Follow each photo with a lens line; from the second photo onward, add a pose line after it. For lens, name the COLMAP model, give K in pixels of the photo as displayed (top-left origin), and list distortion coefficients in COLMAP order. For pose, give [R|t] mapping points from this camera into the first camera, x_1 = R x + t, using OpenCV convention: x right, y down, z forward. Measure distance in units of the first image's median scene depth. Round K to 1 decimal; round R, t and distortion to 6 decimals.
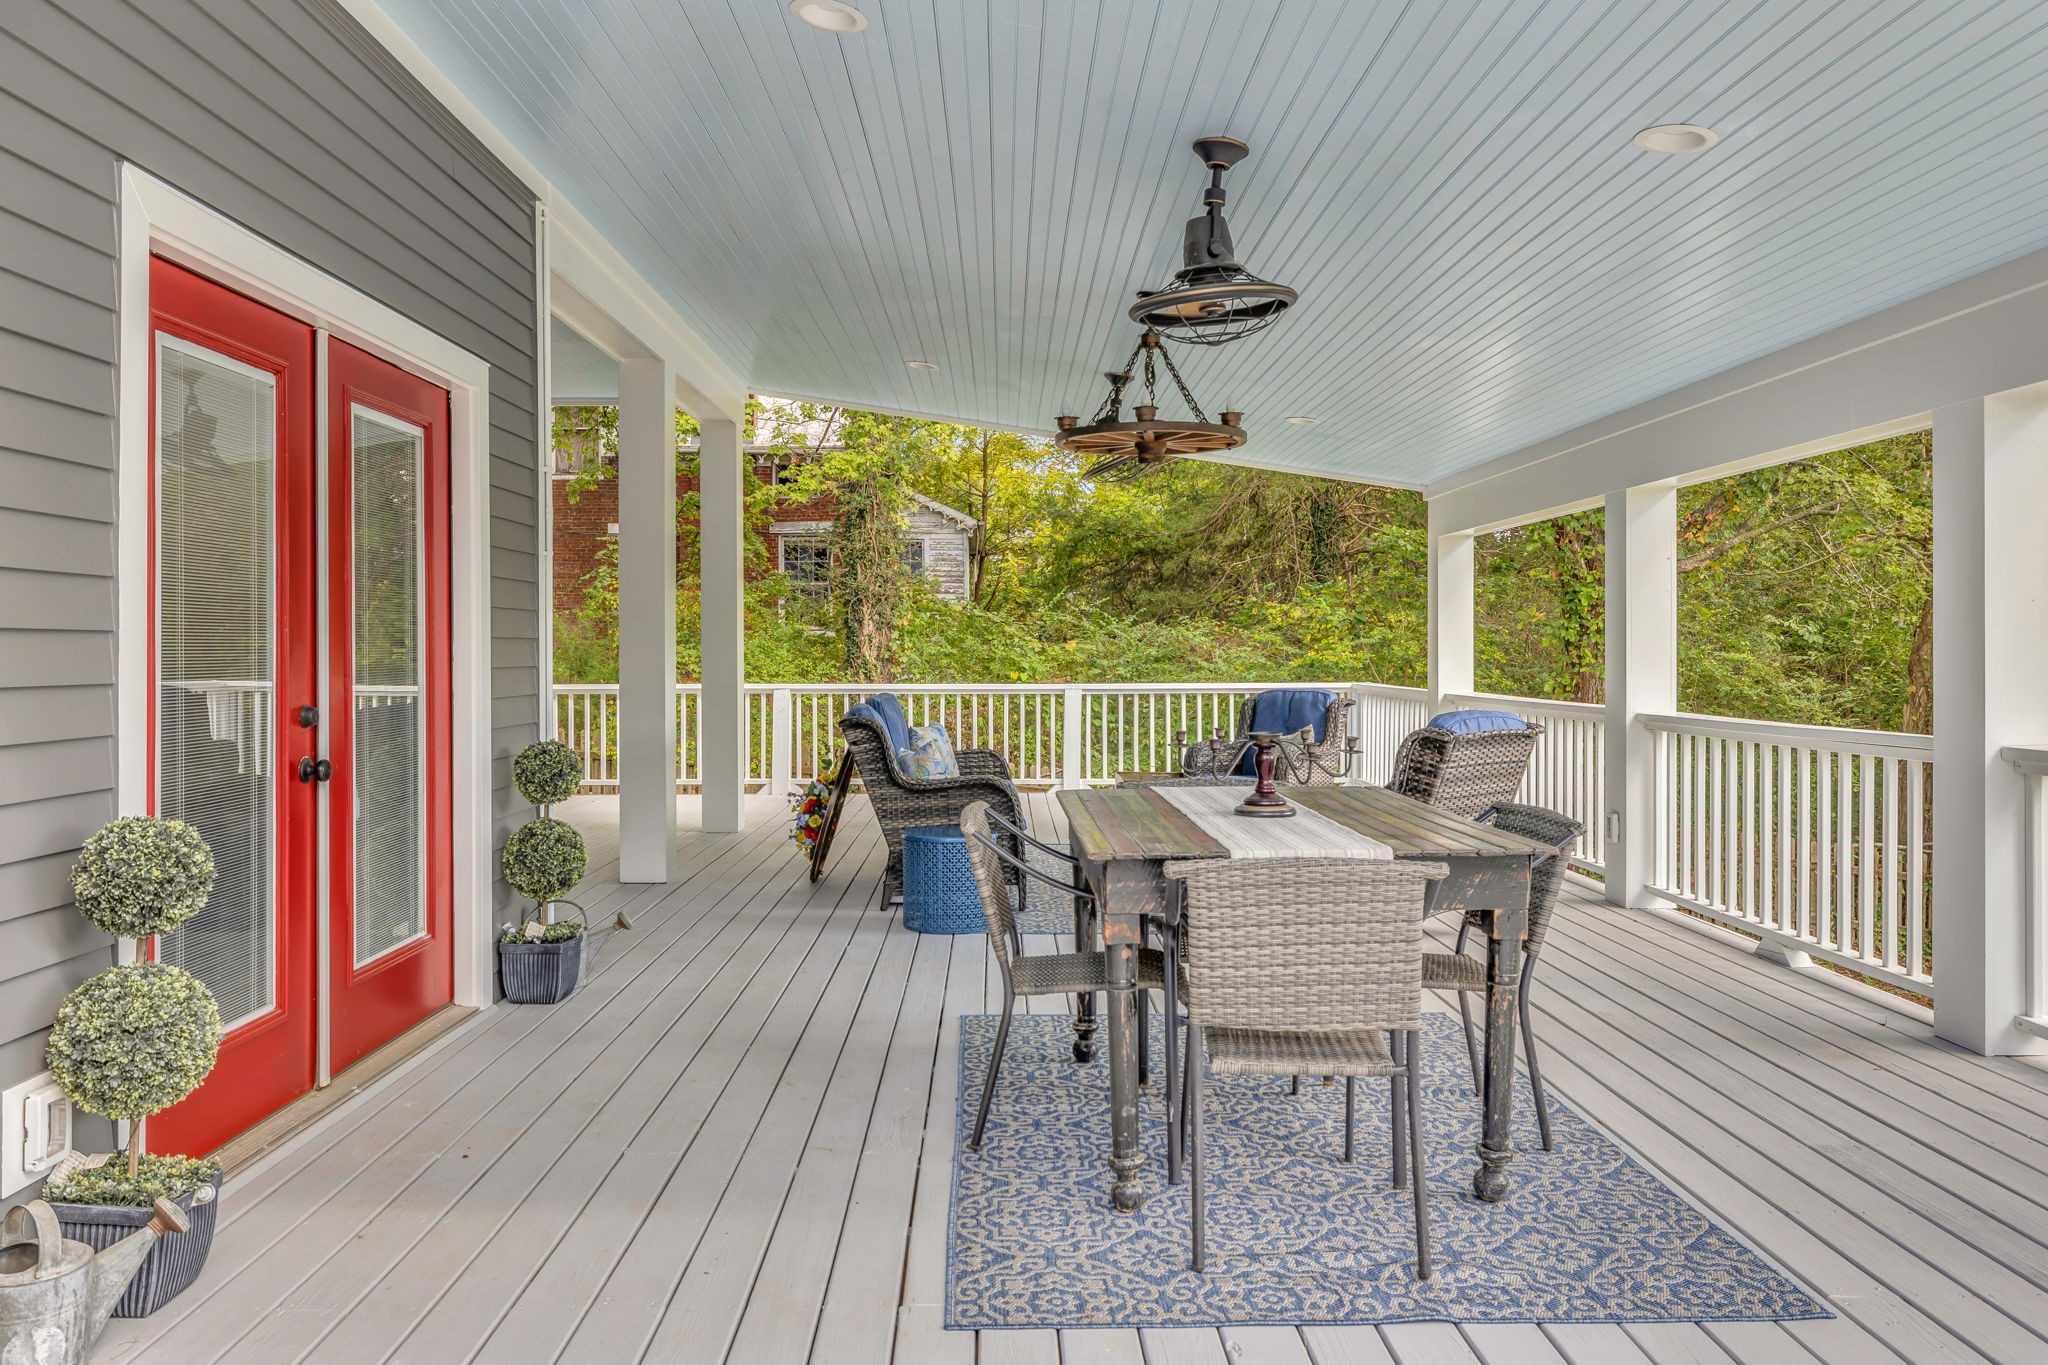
lens RADIAL K [[1179.6, 0, 1024.0], [0, 1179.6, 682.5], [0, 0, 1]] dist [0.000144, 0.001939]
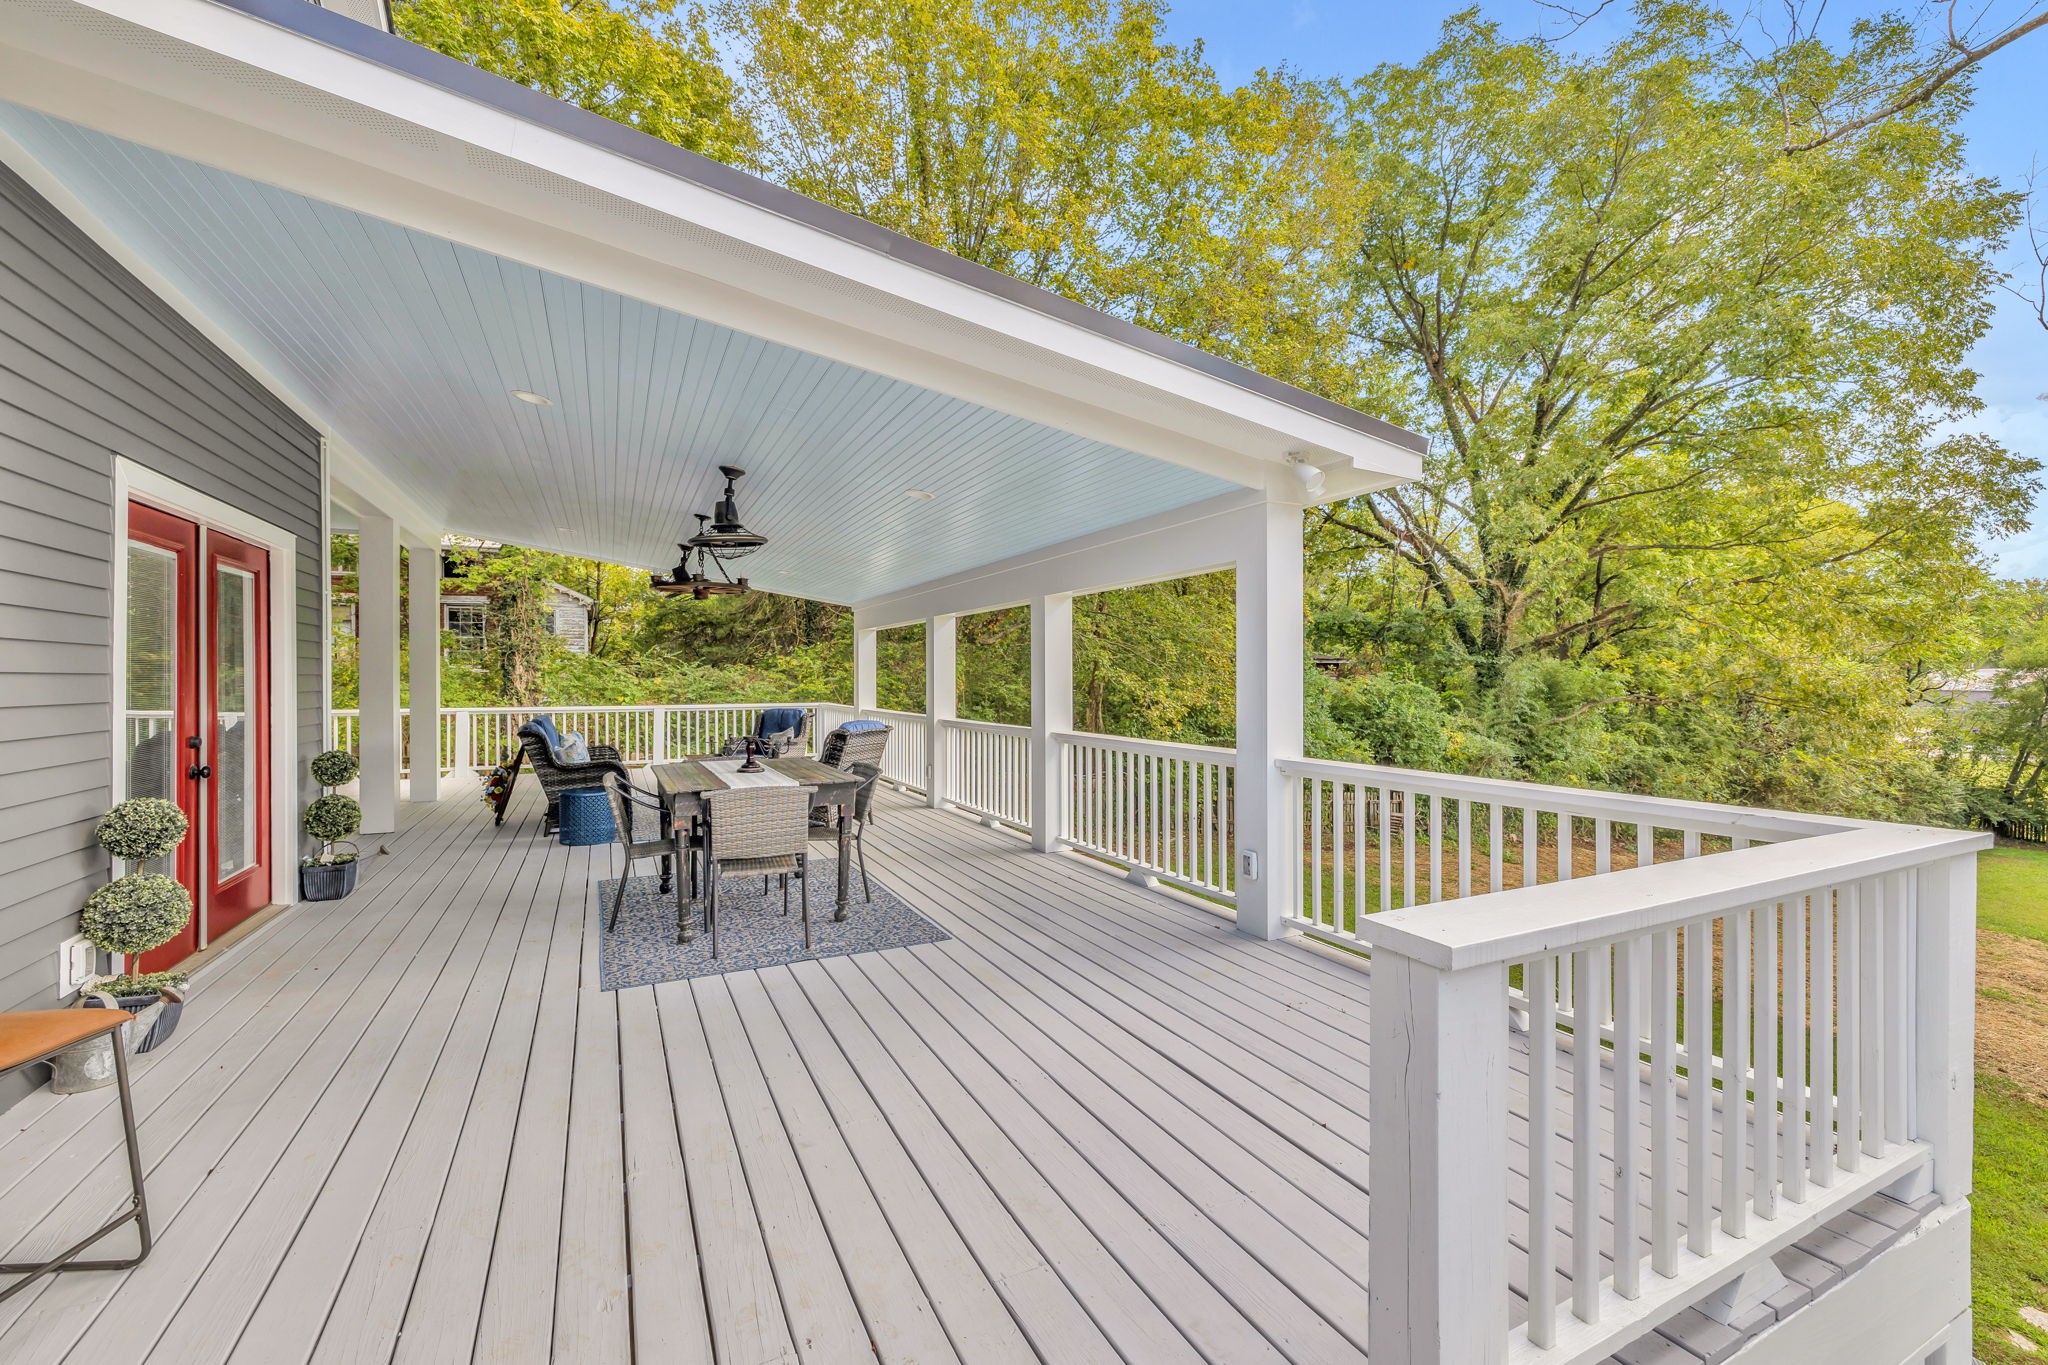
lens RADIAL K [[846.3, 0, 1021.7], [0, 846.3, 678.3], [0, 0, 1]] dist [0.001047, 0.000122]
pose [[0.901679, 0.000451, 0.432406, -0.025017], [0.002651, 0.999975, -0.006571, -0.044564], [-0.432398, 0.007071, 0.901655, -0.554265]]
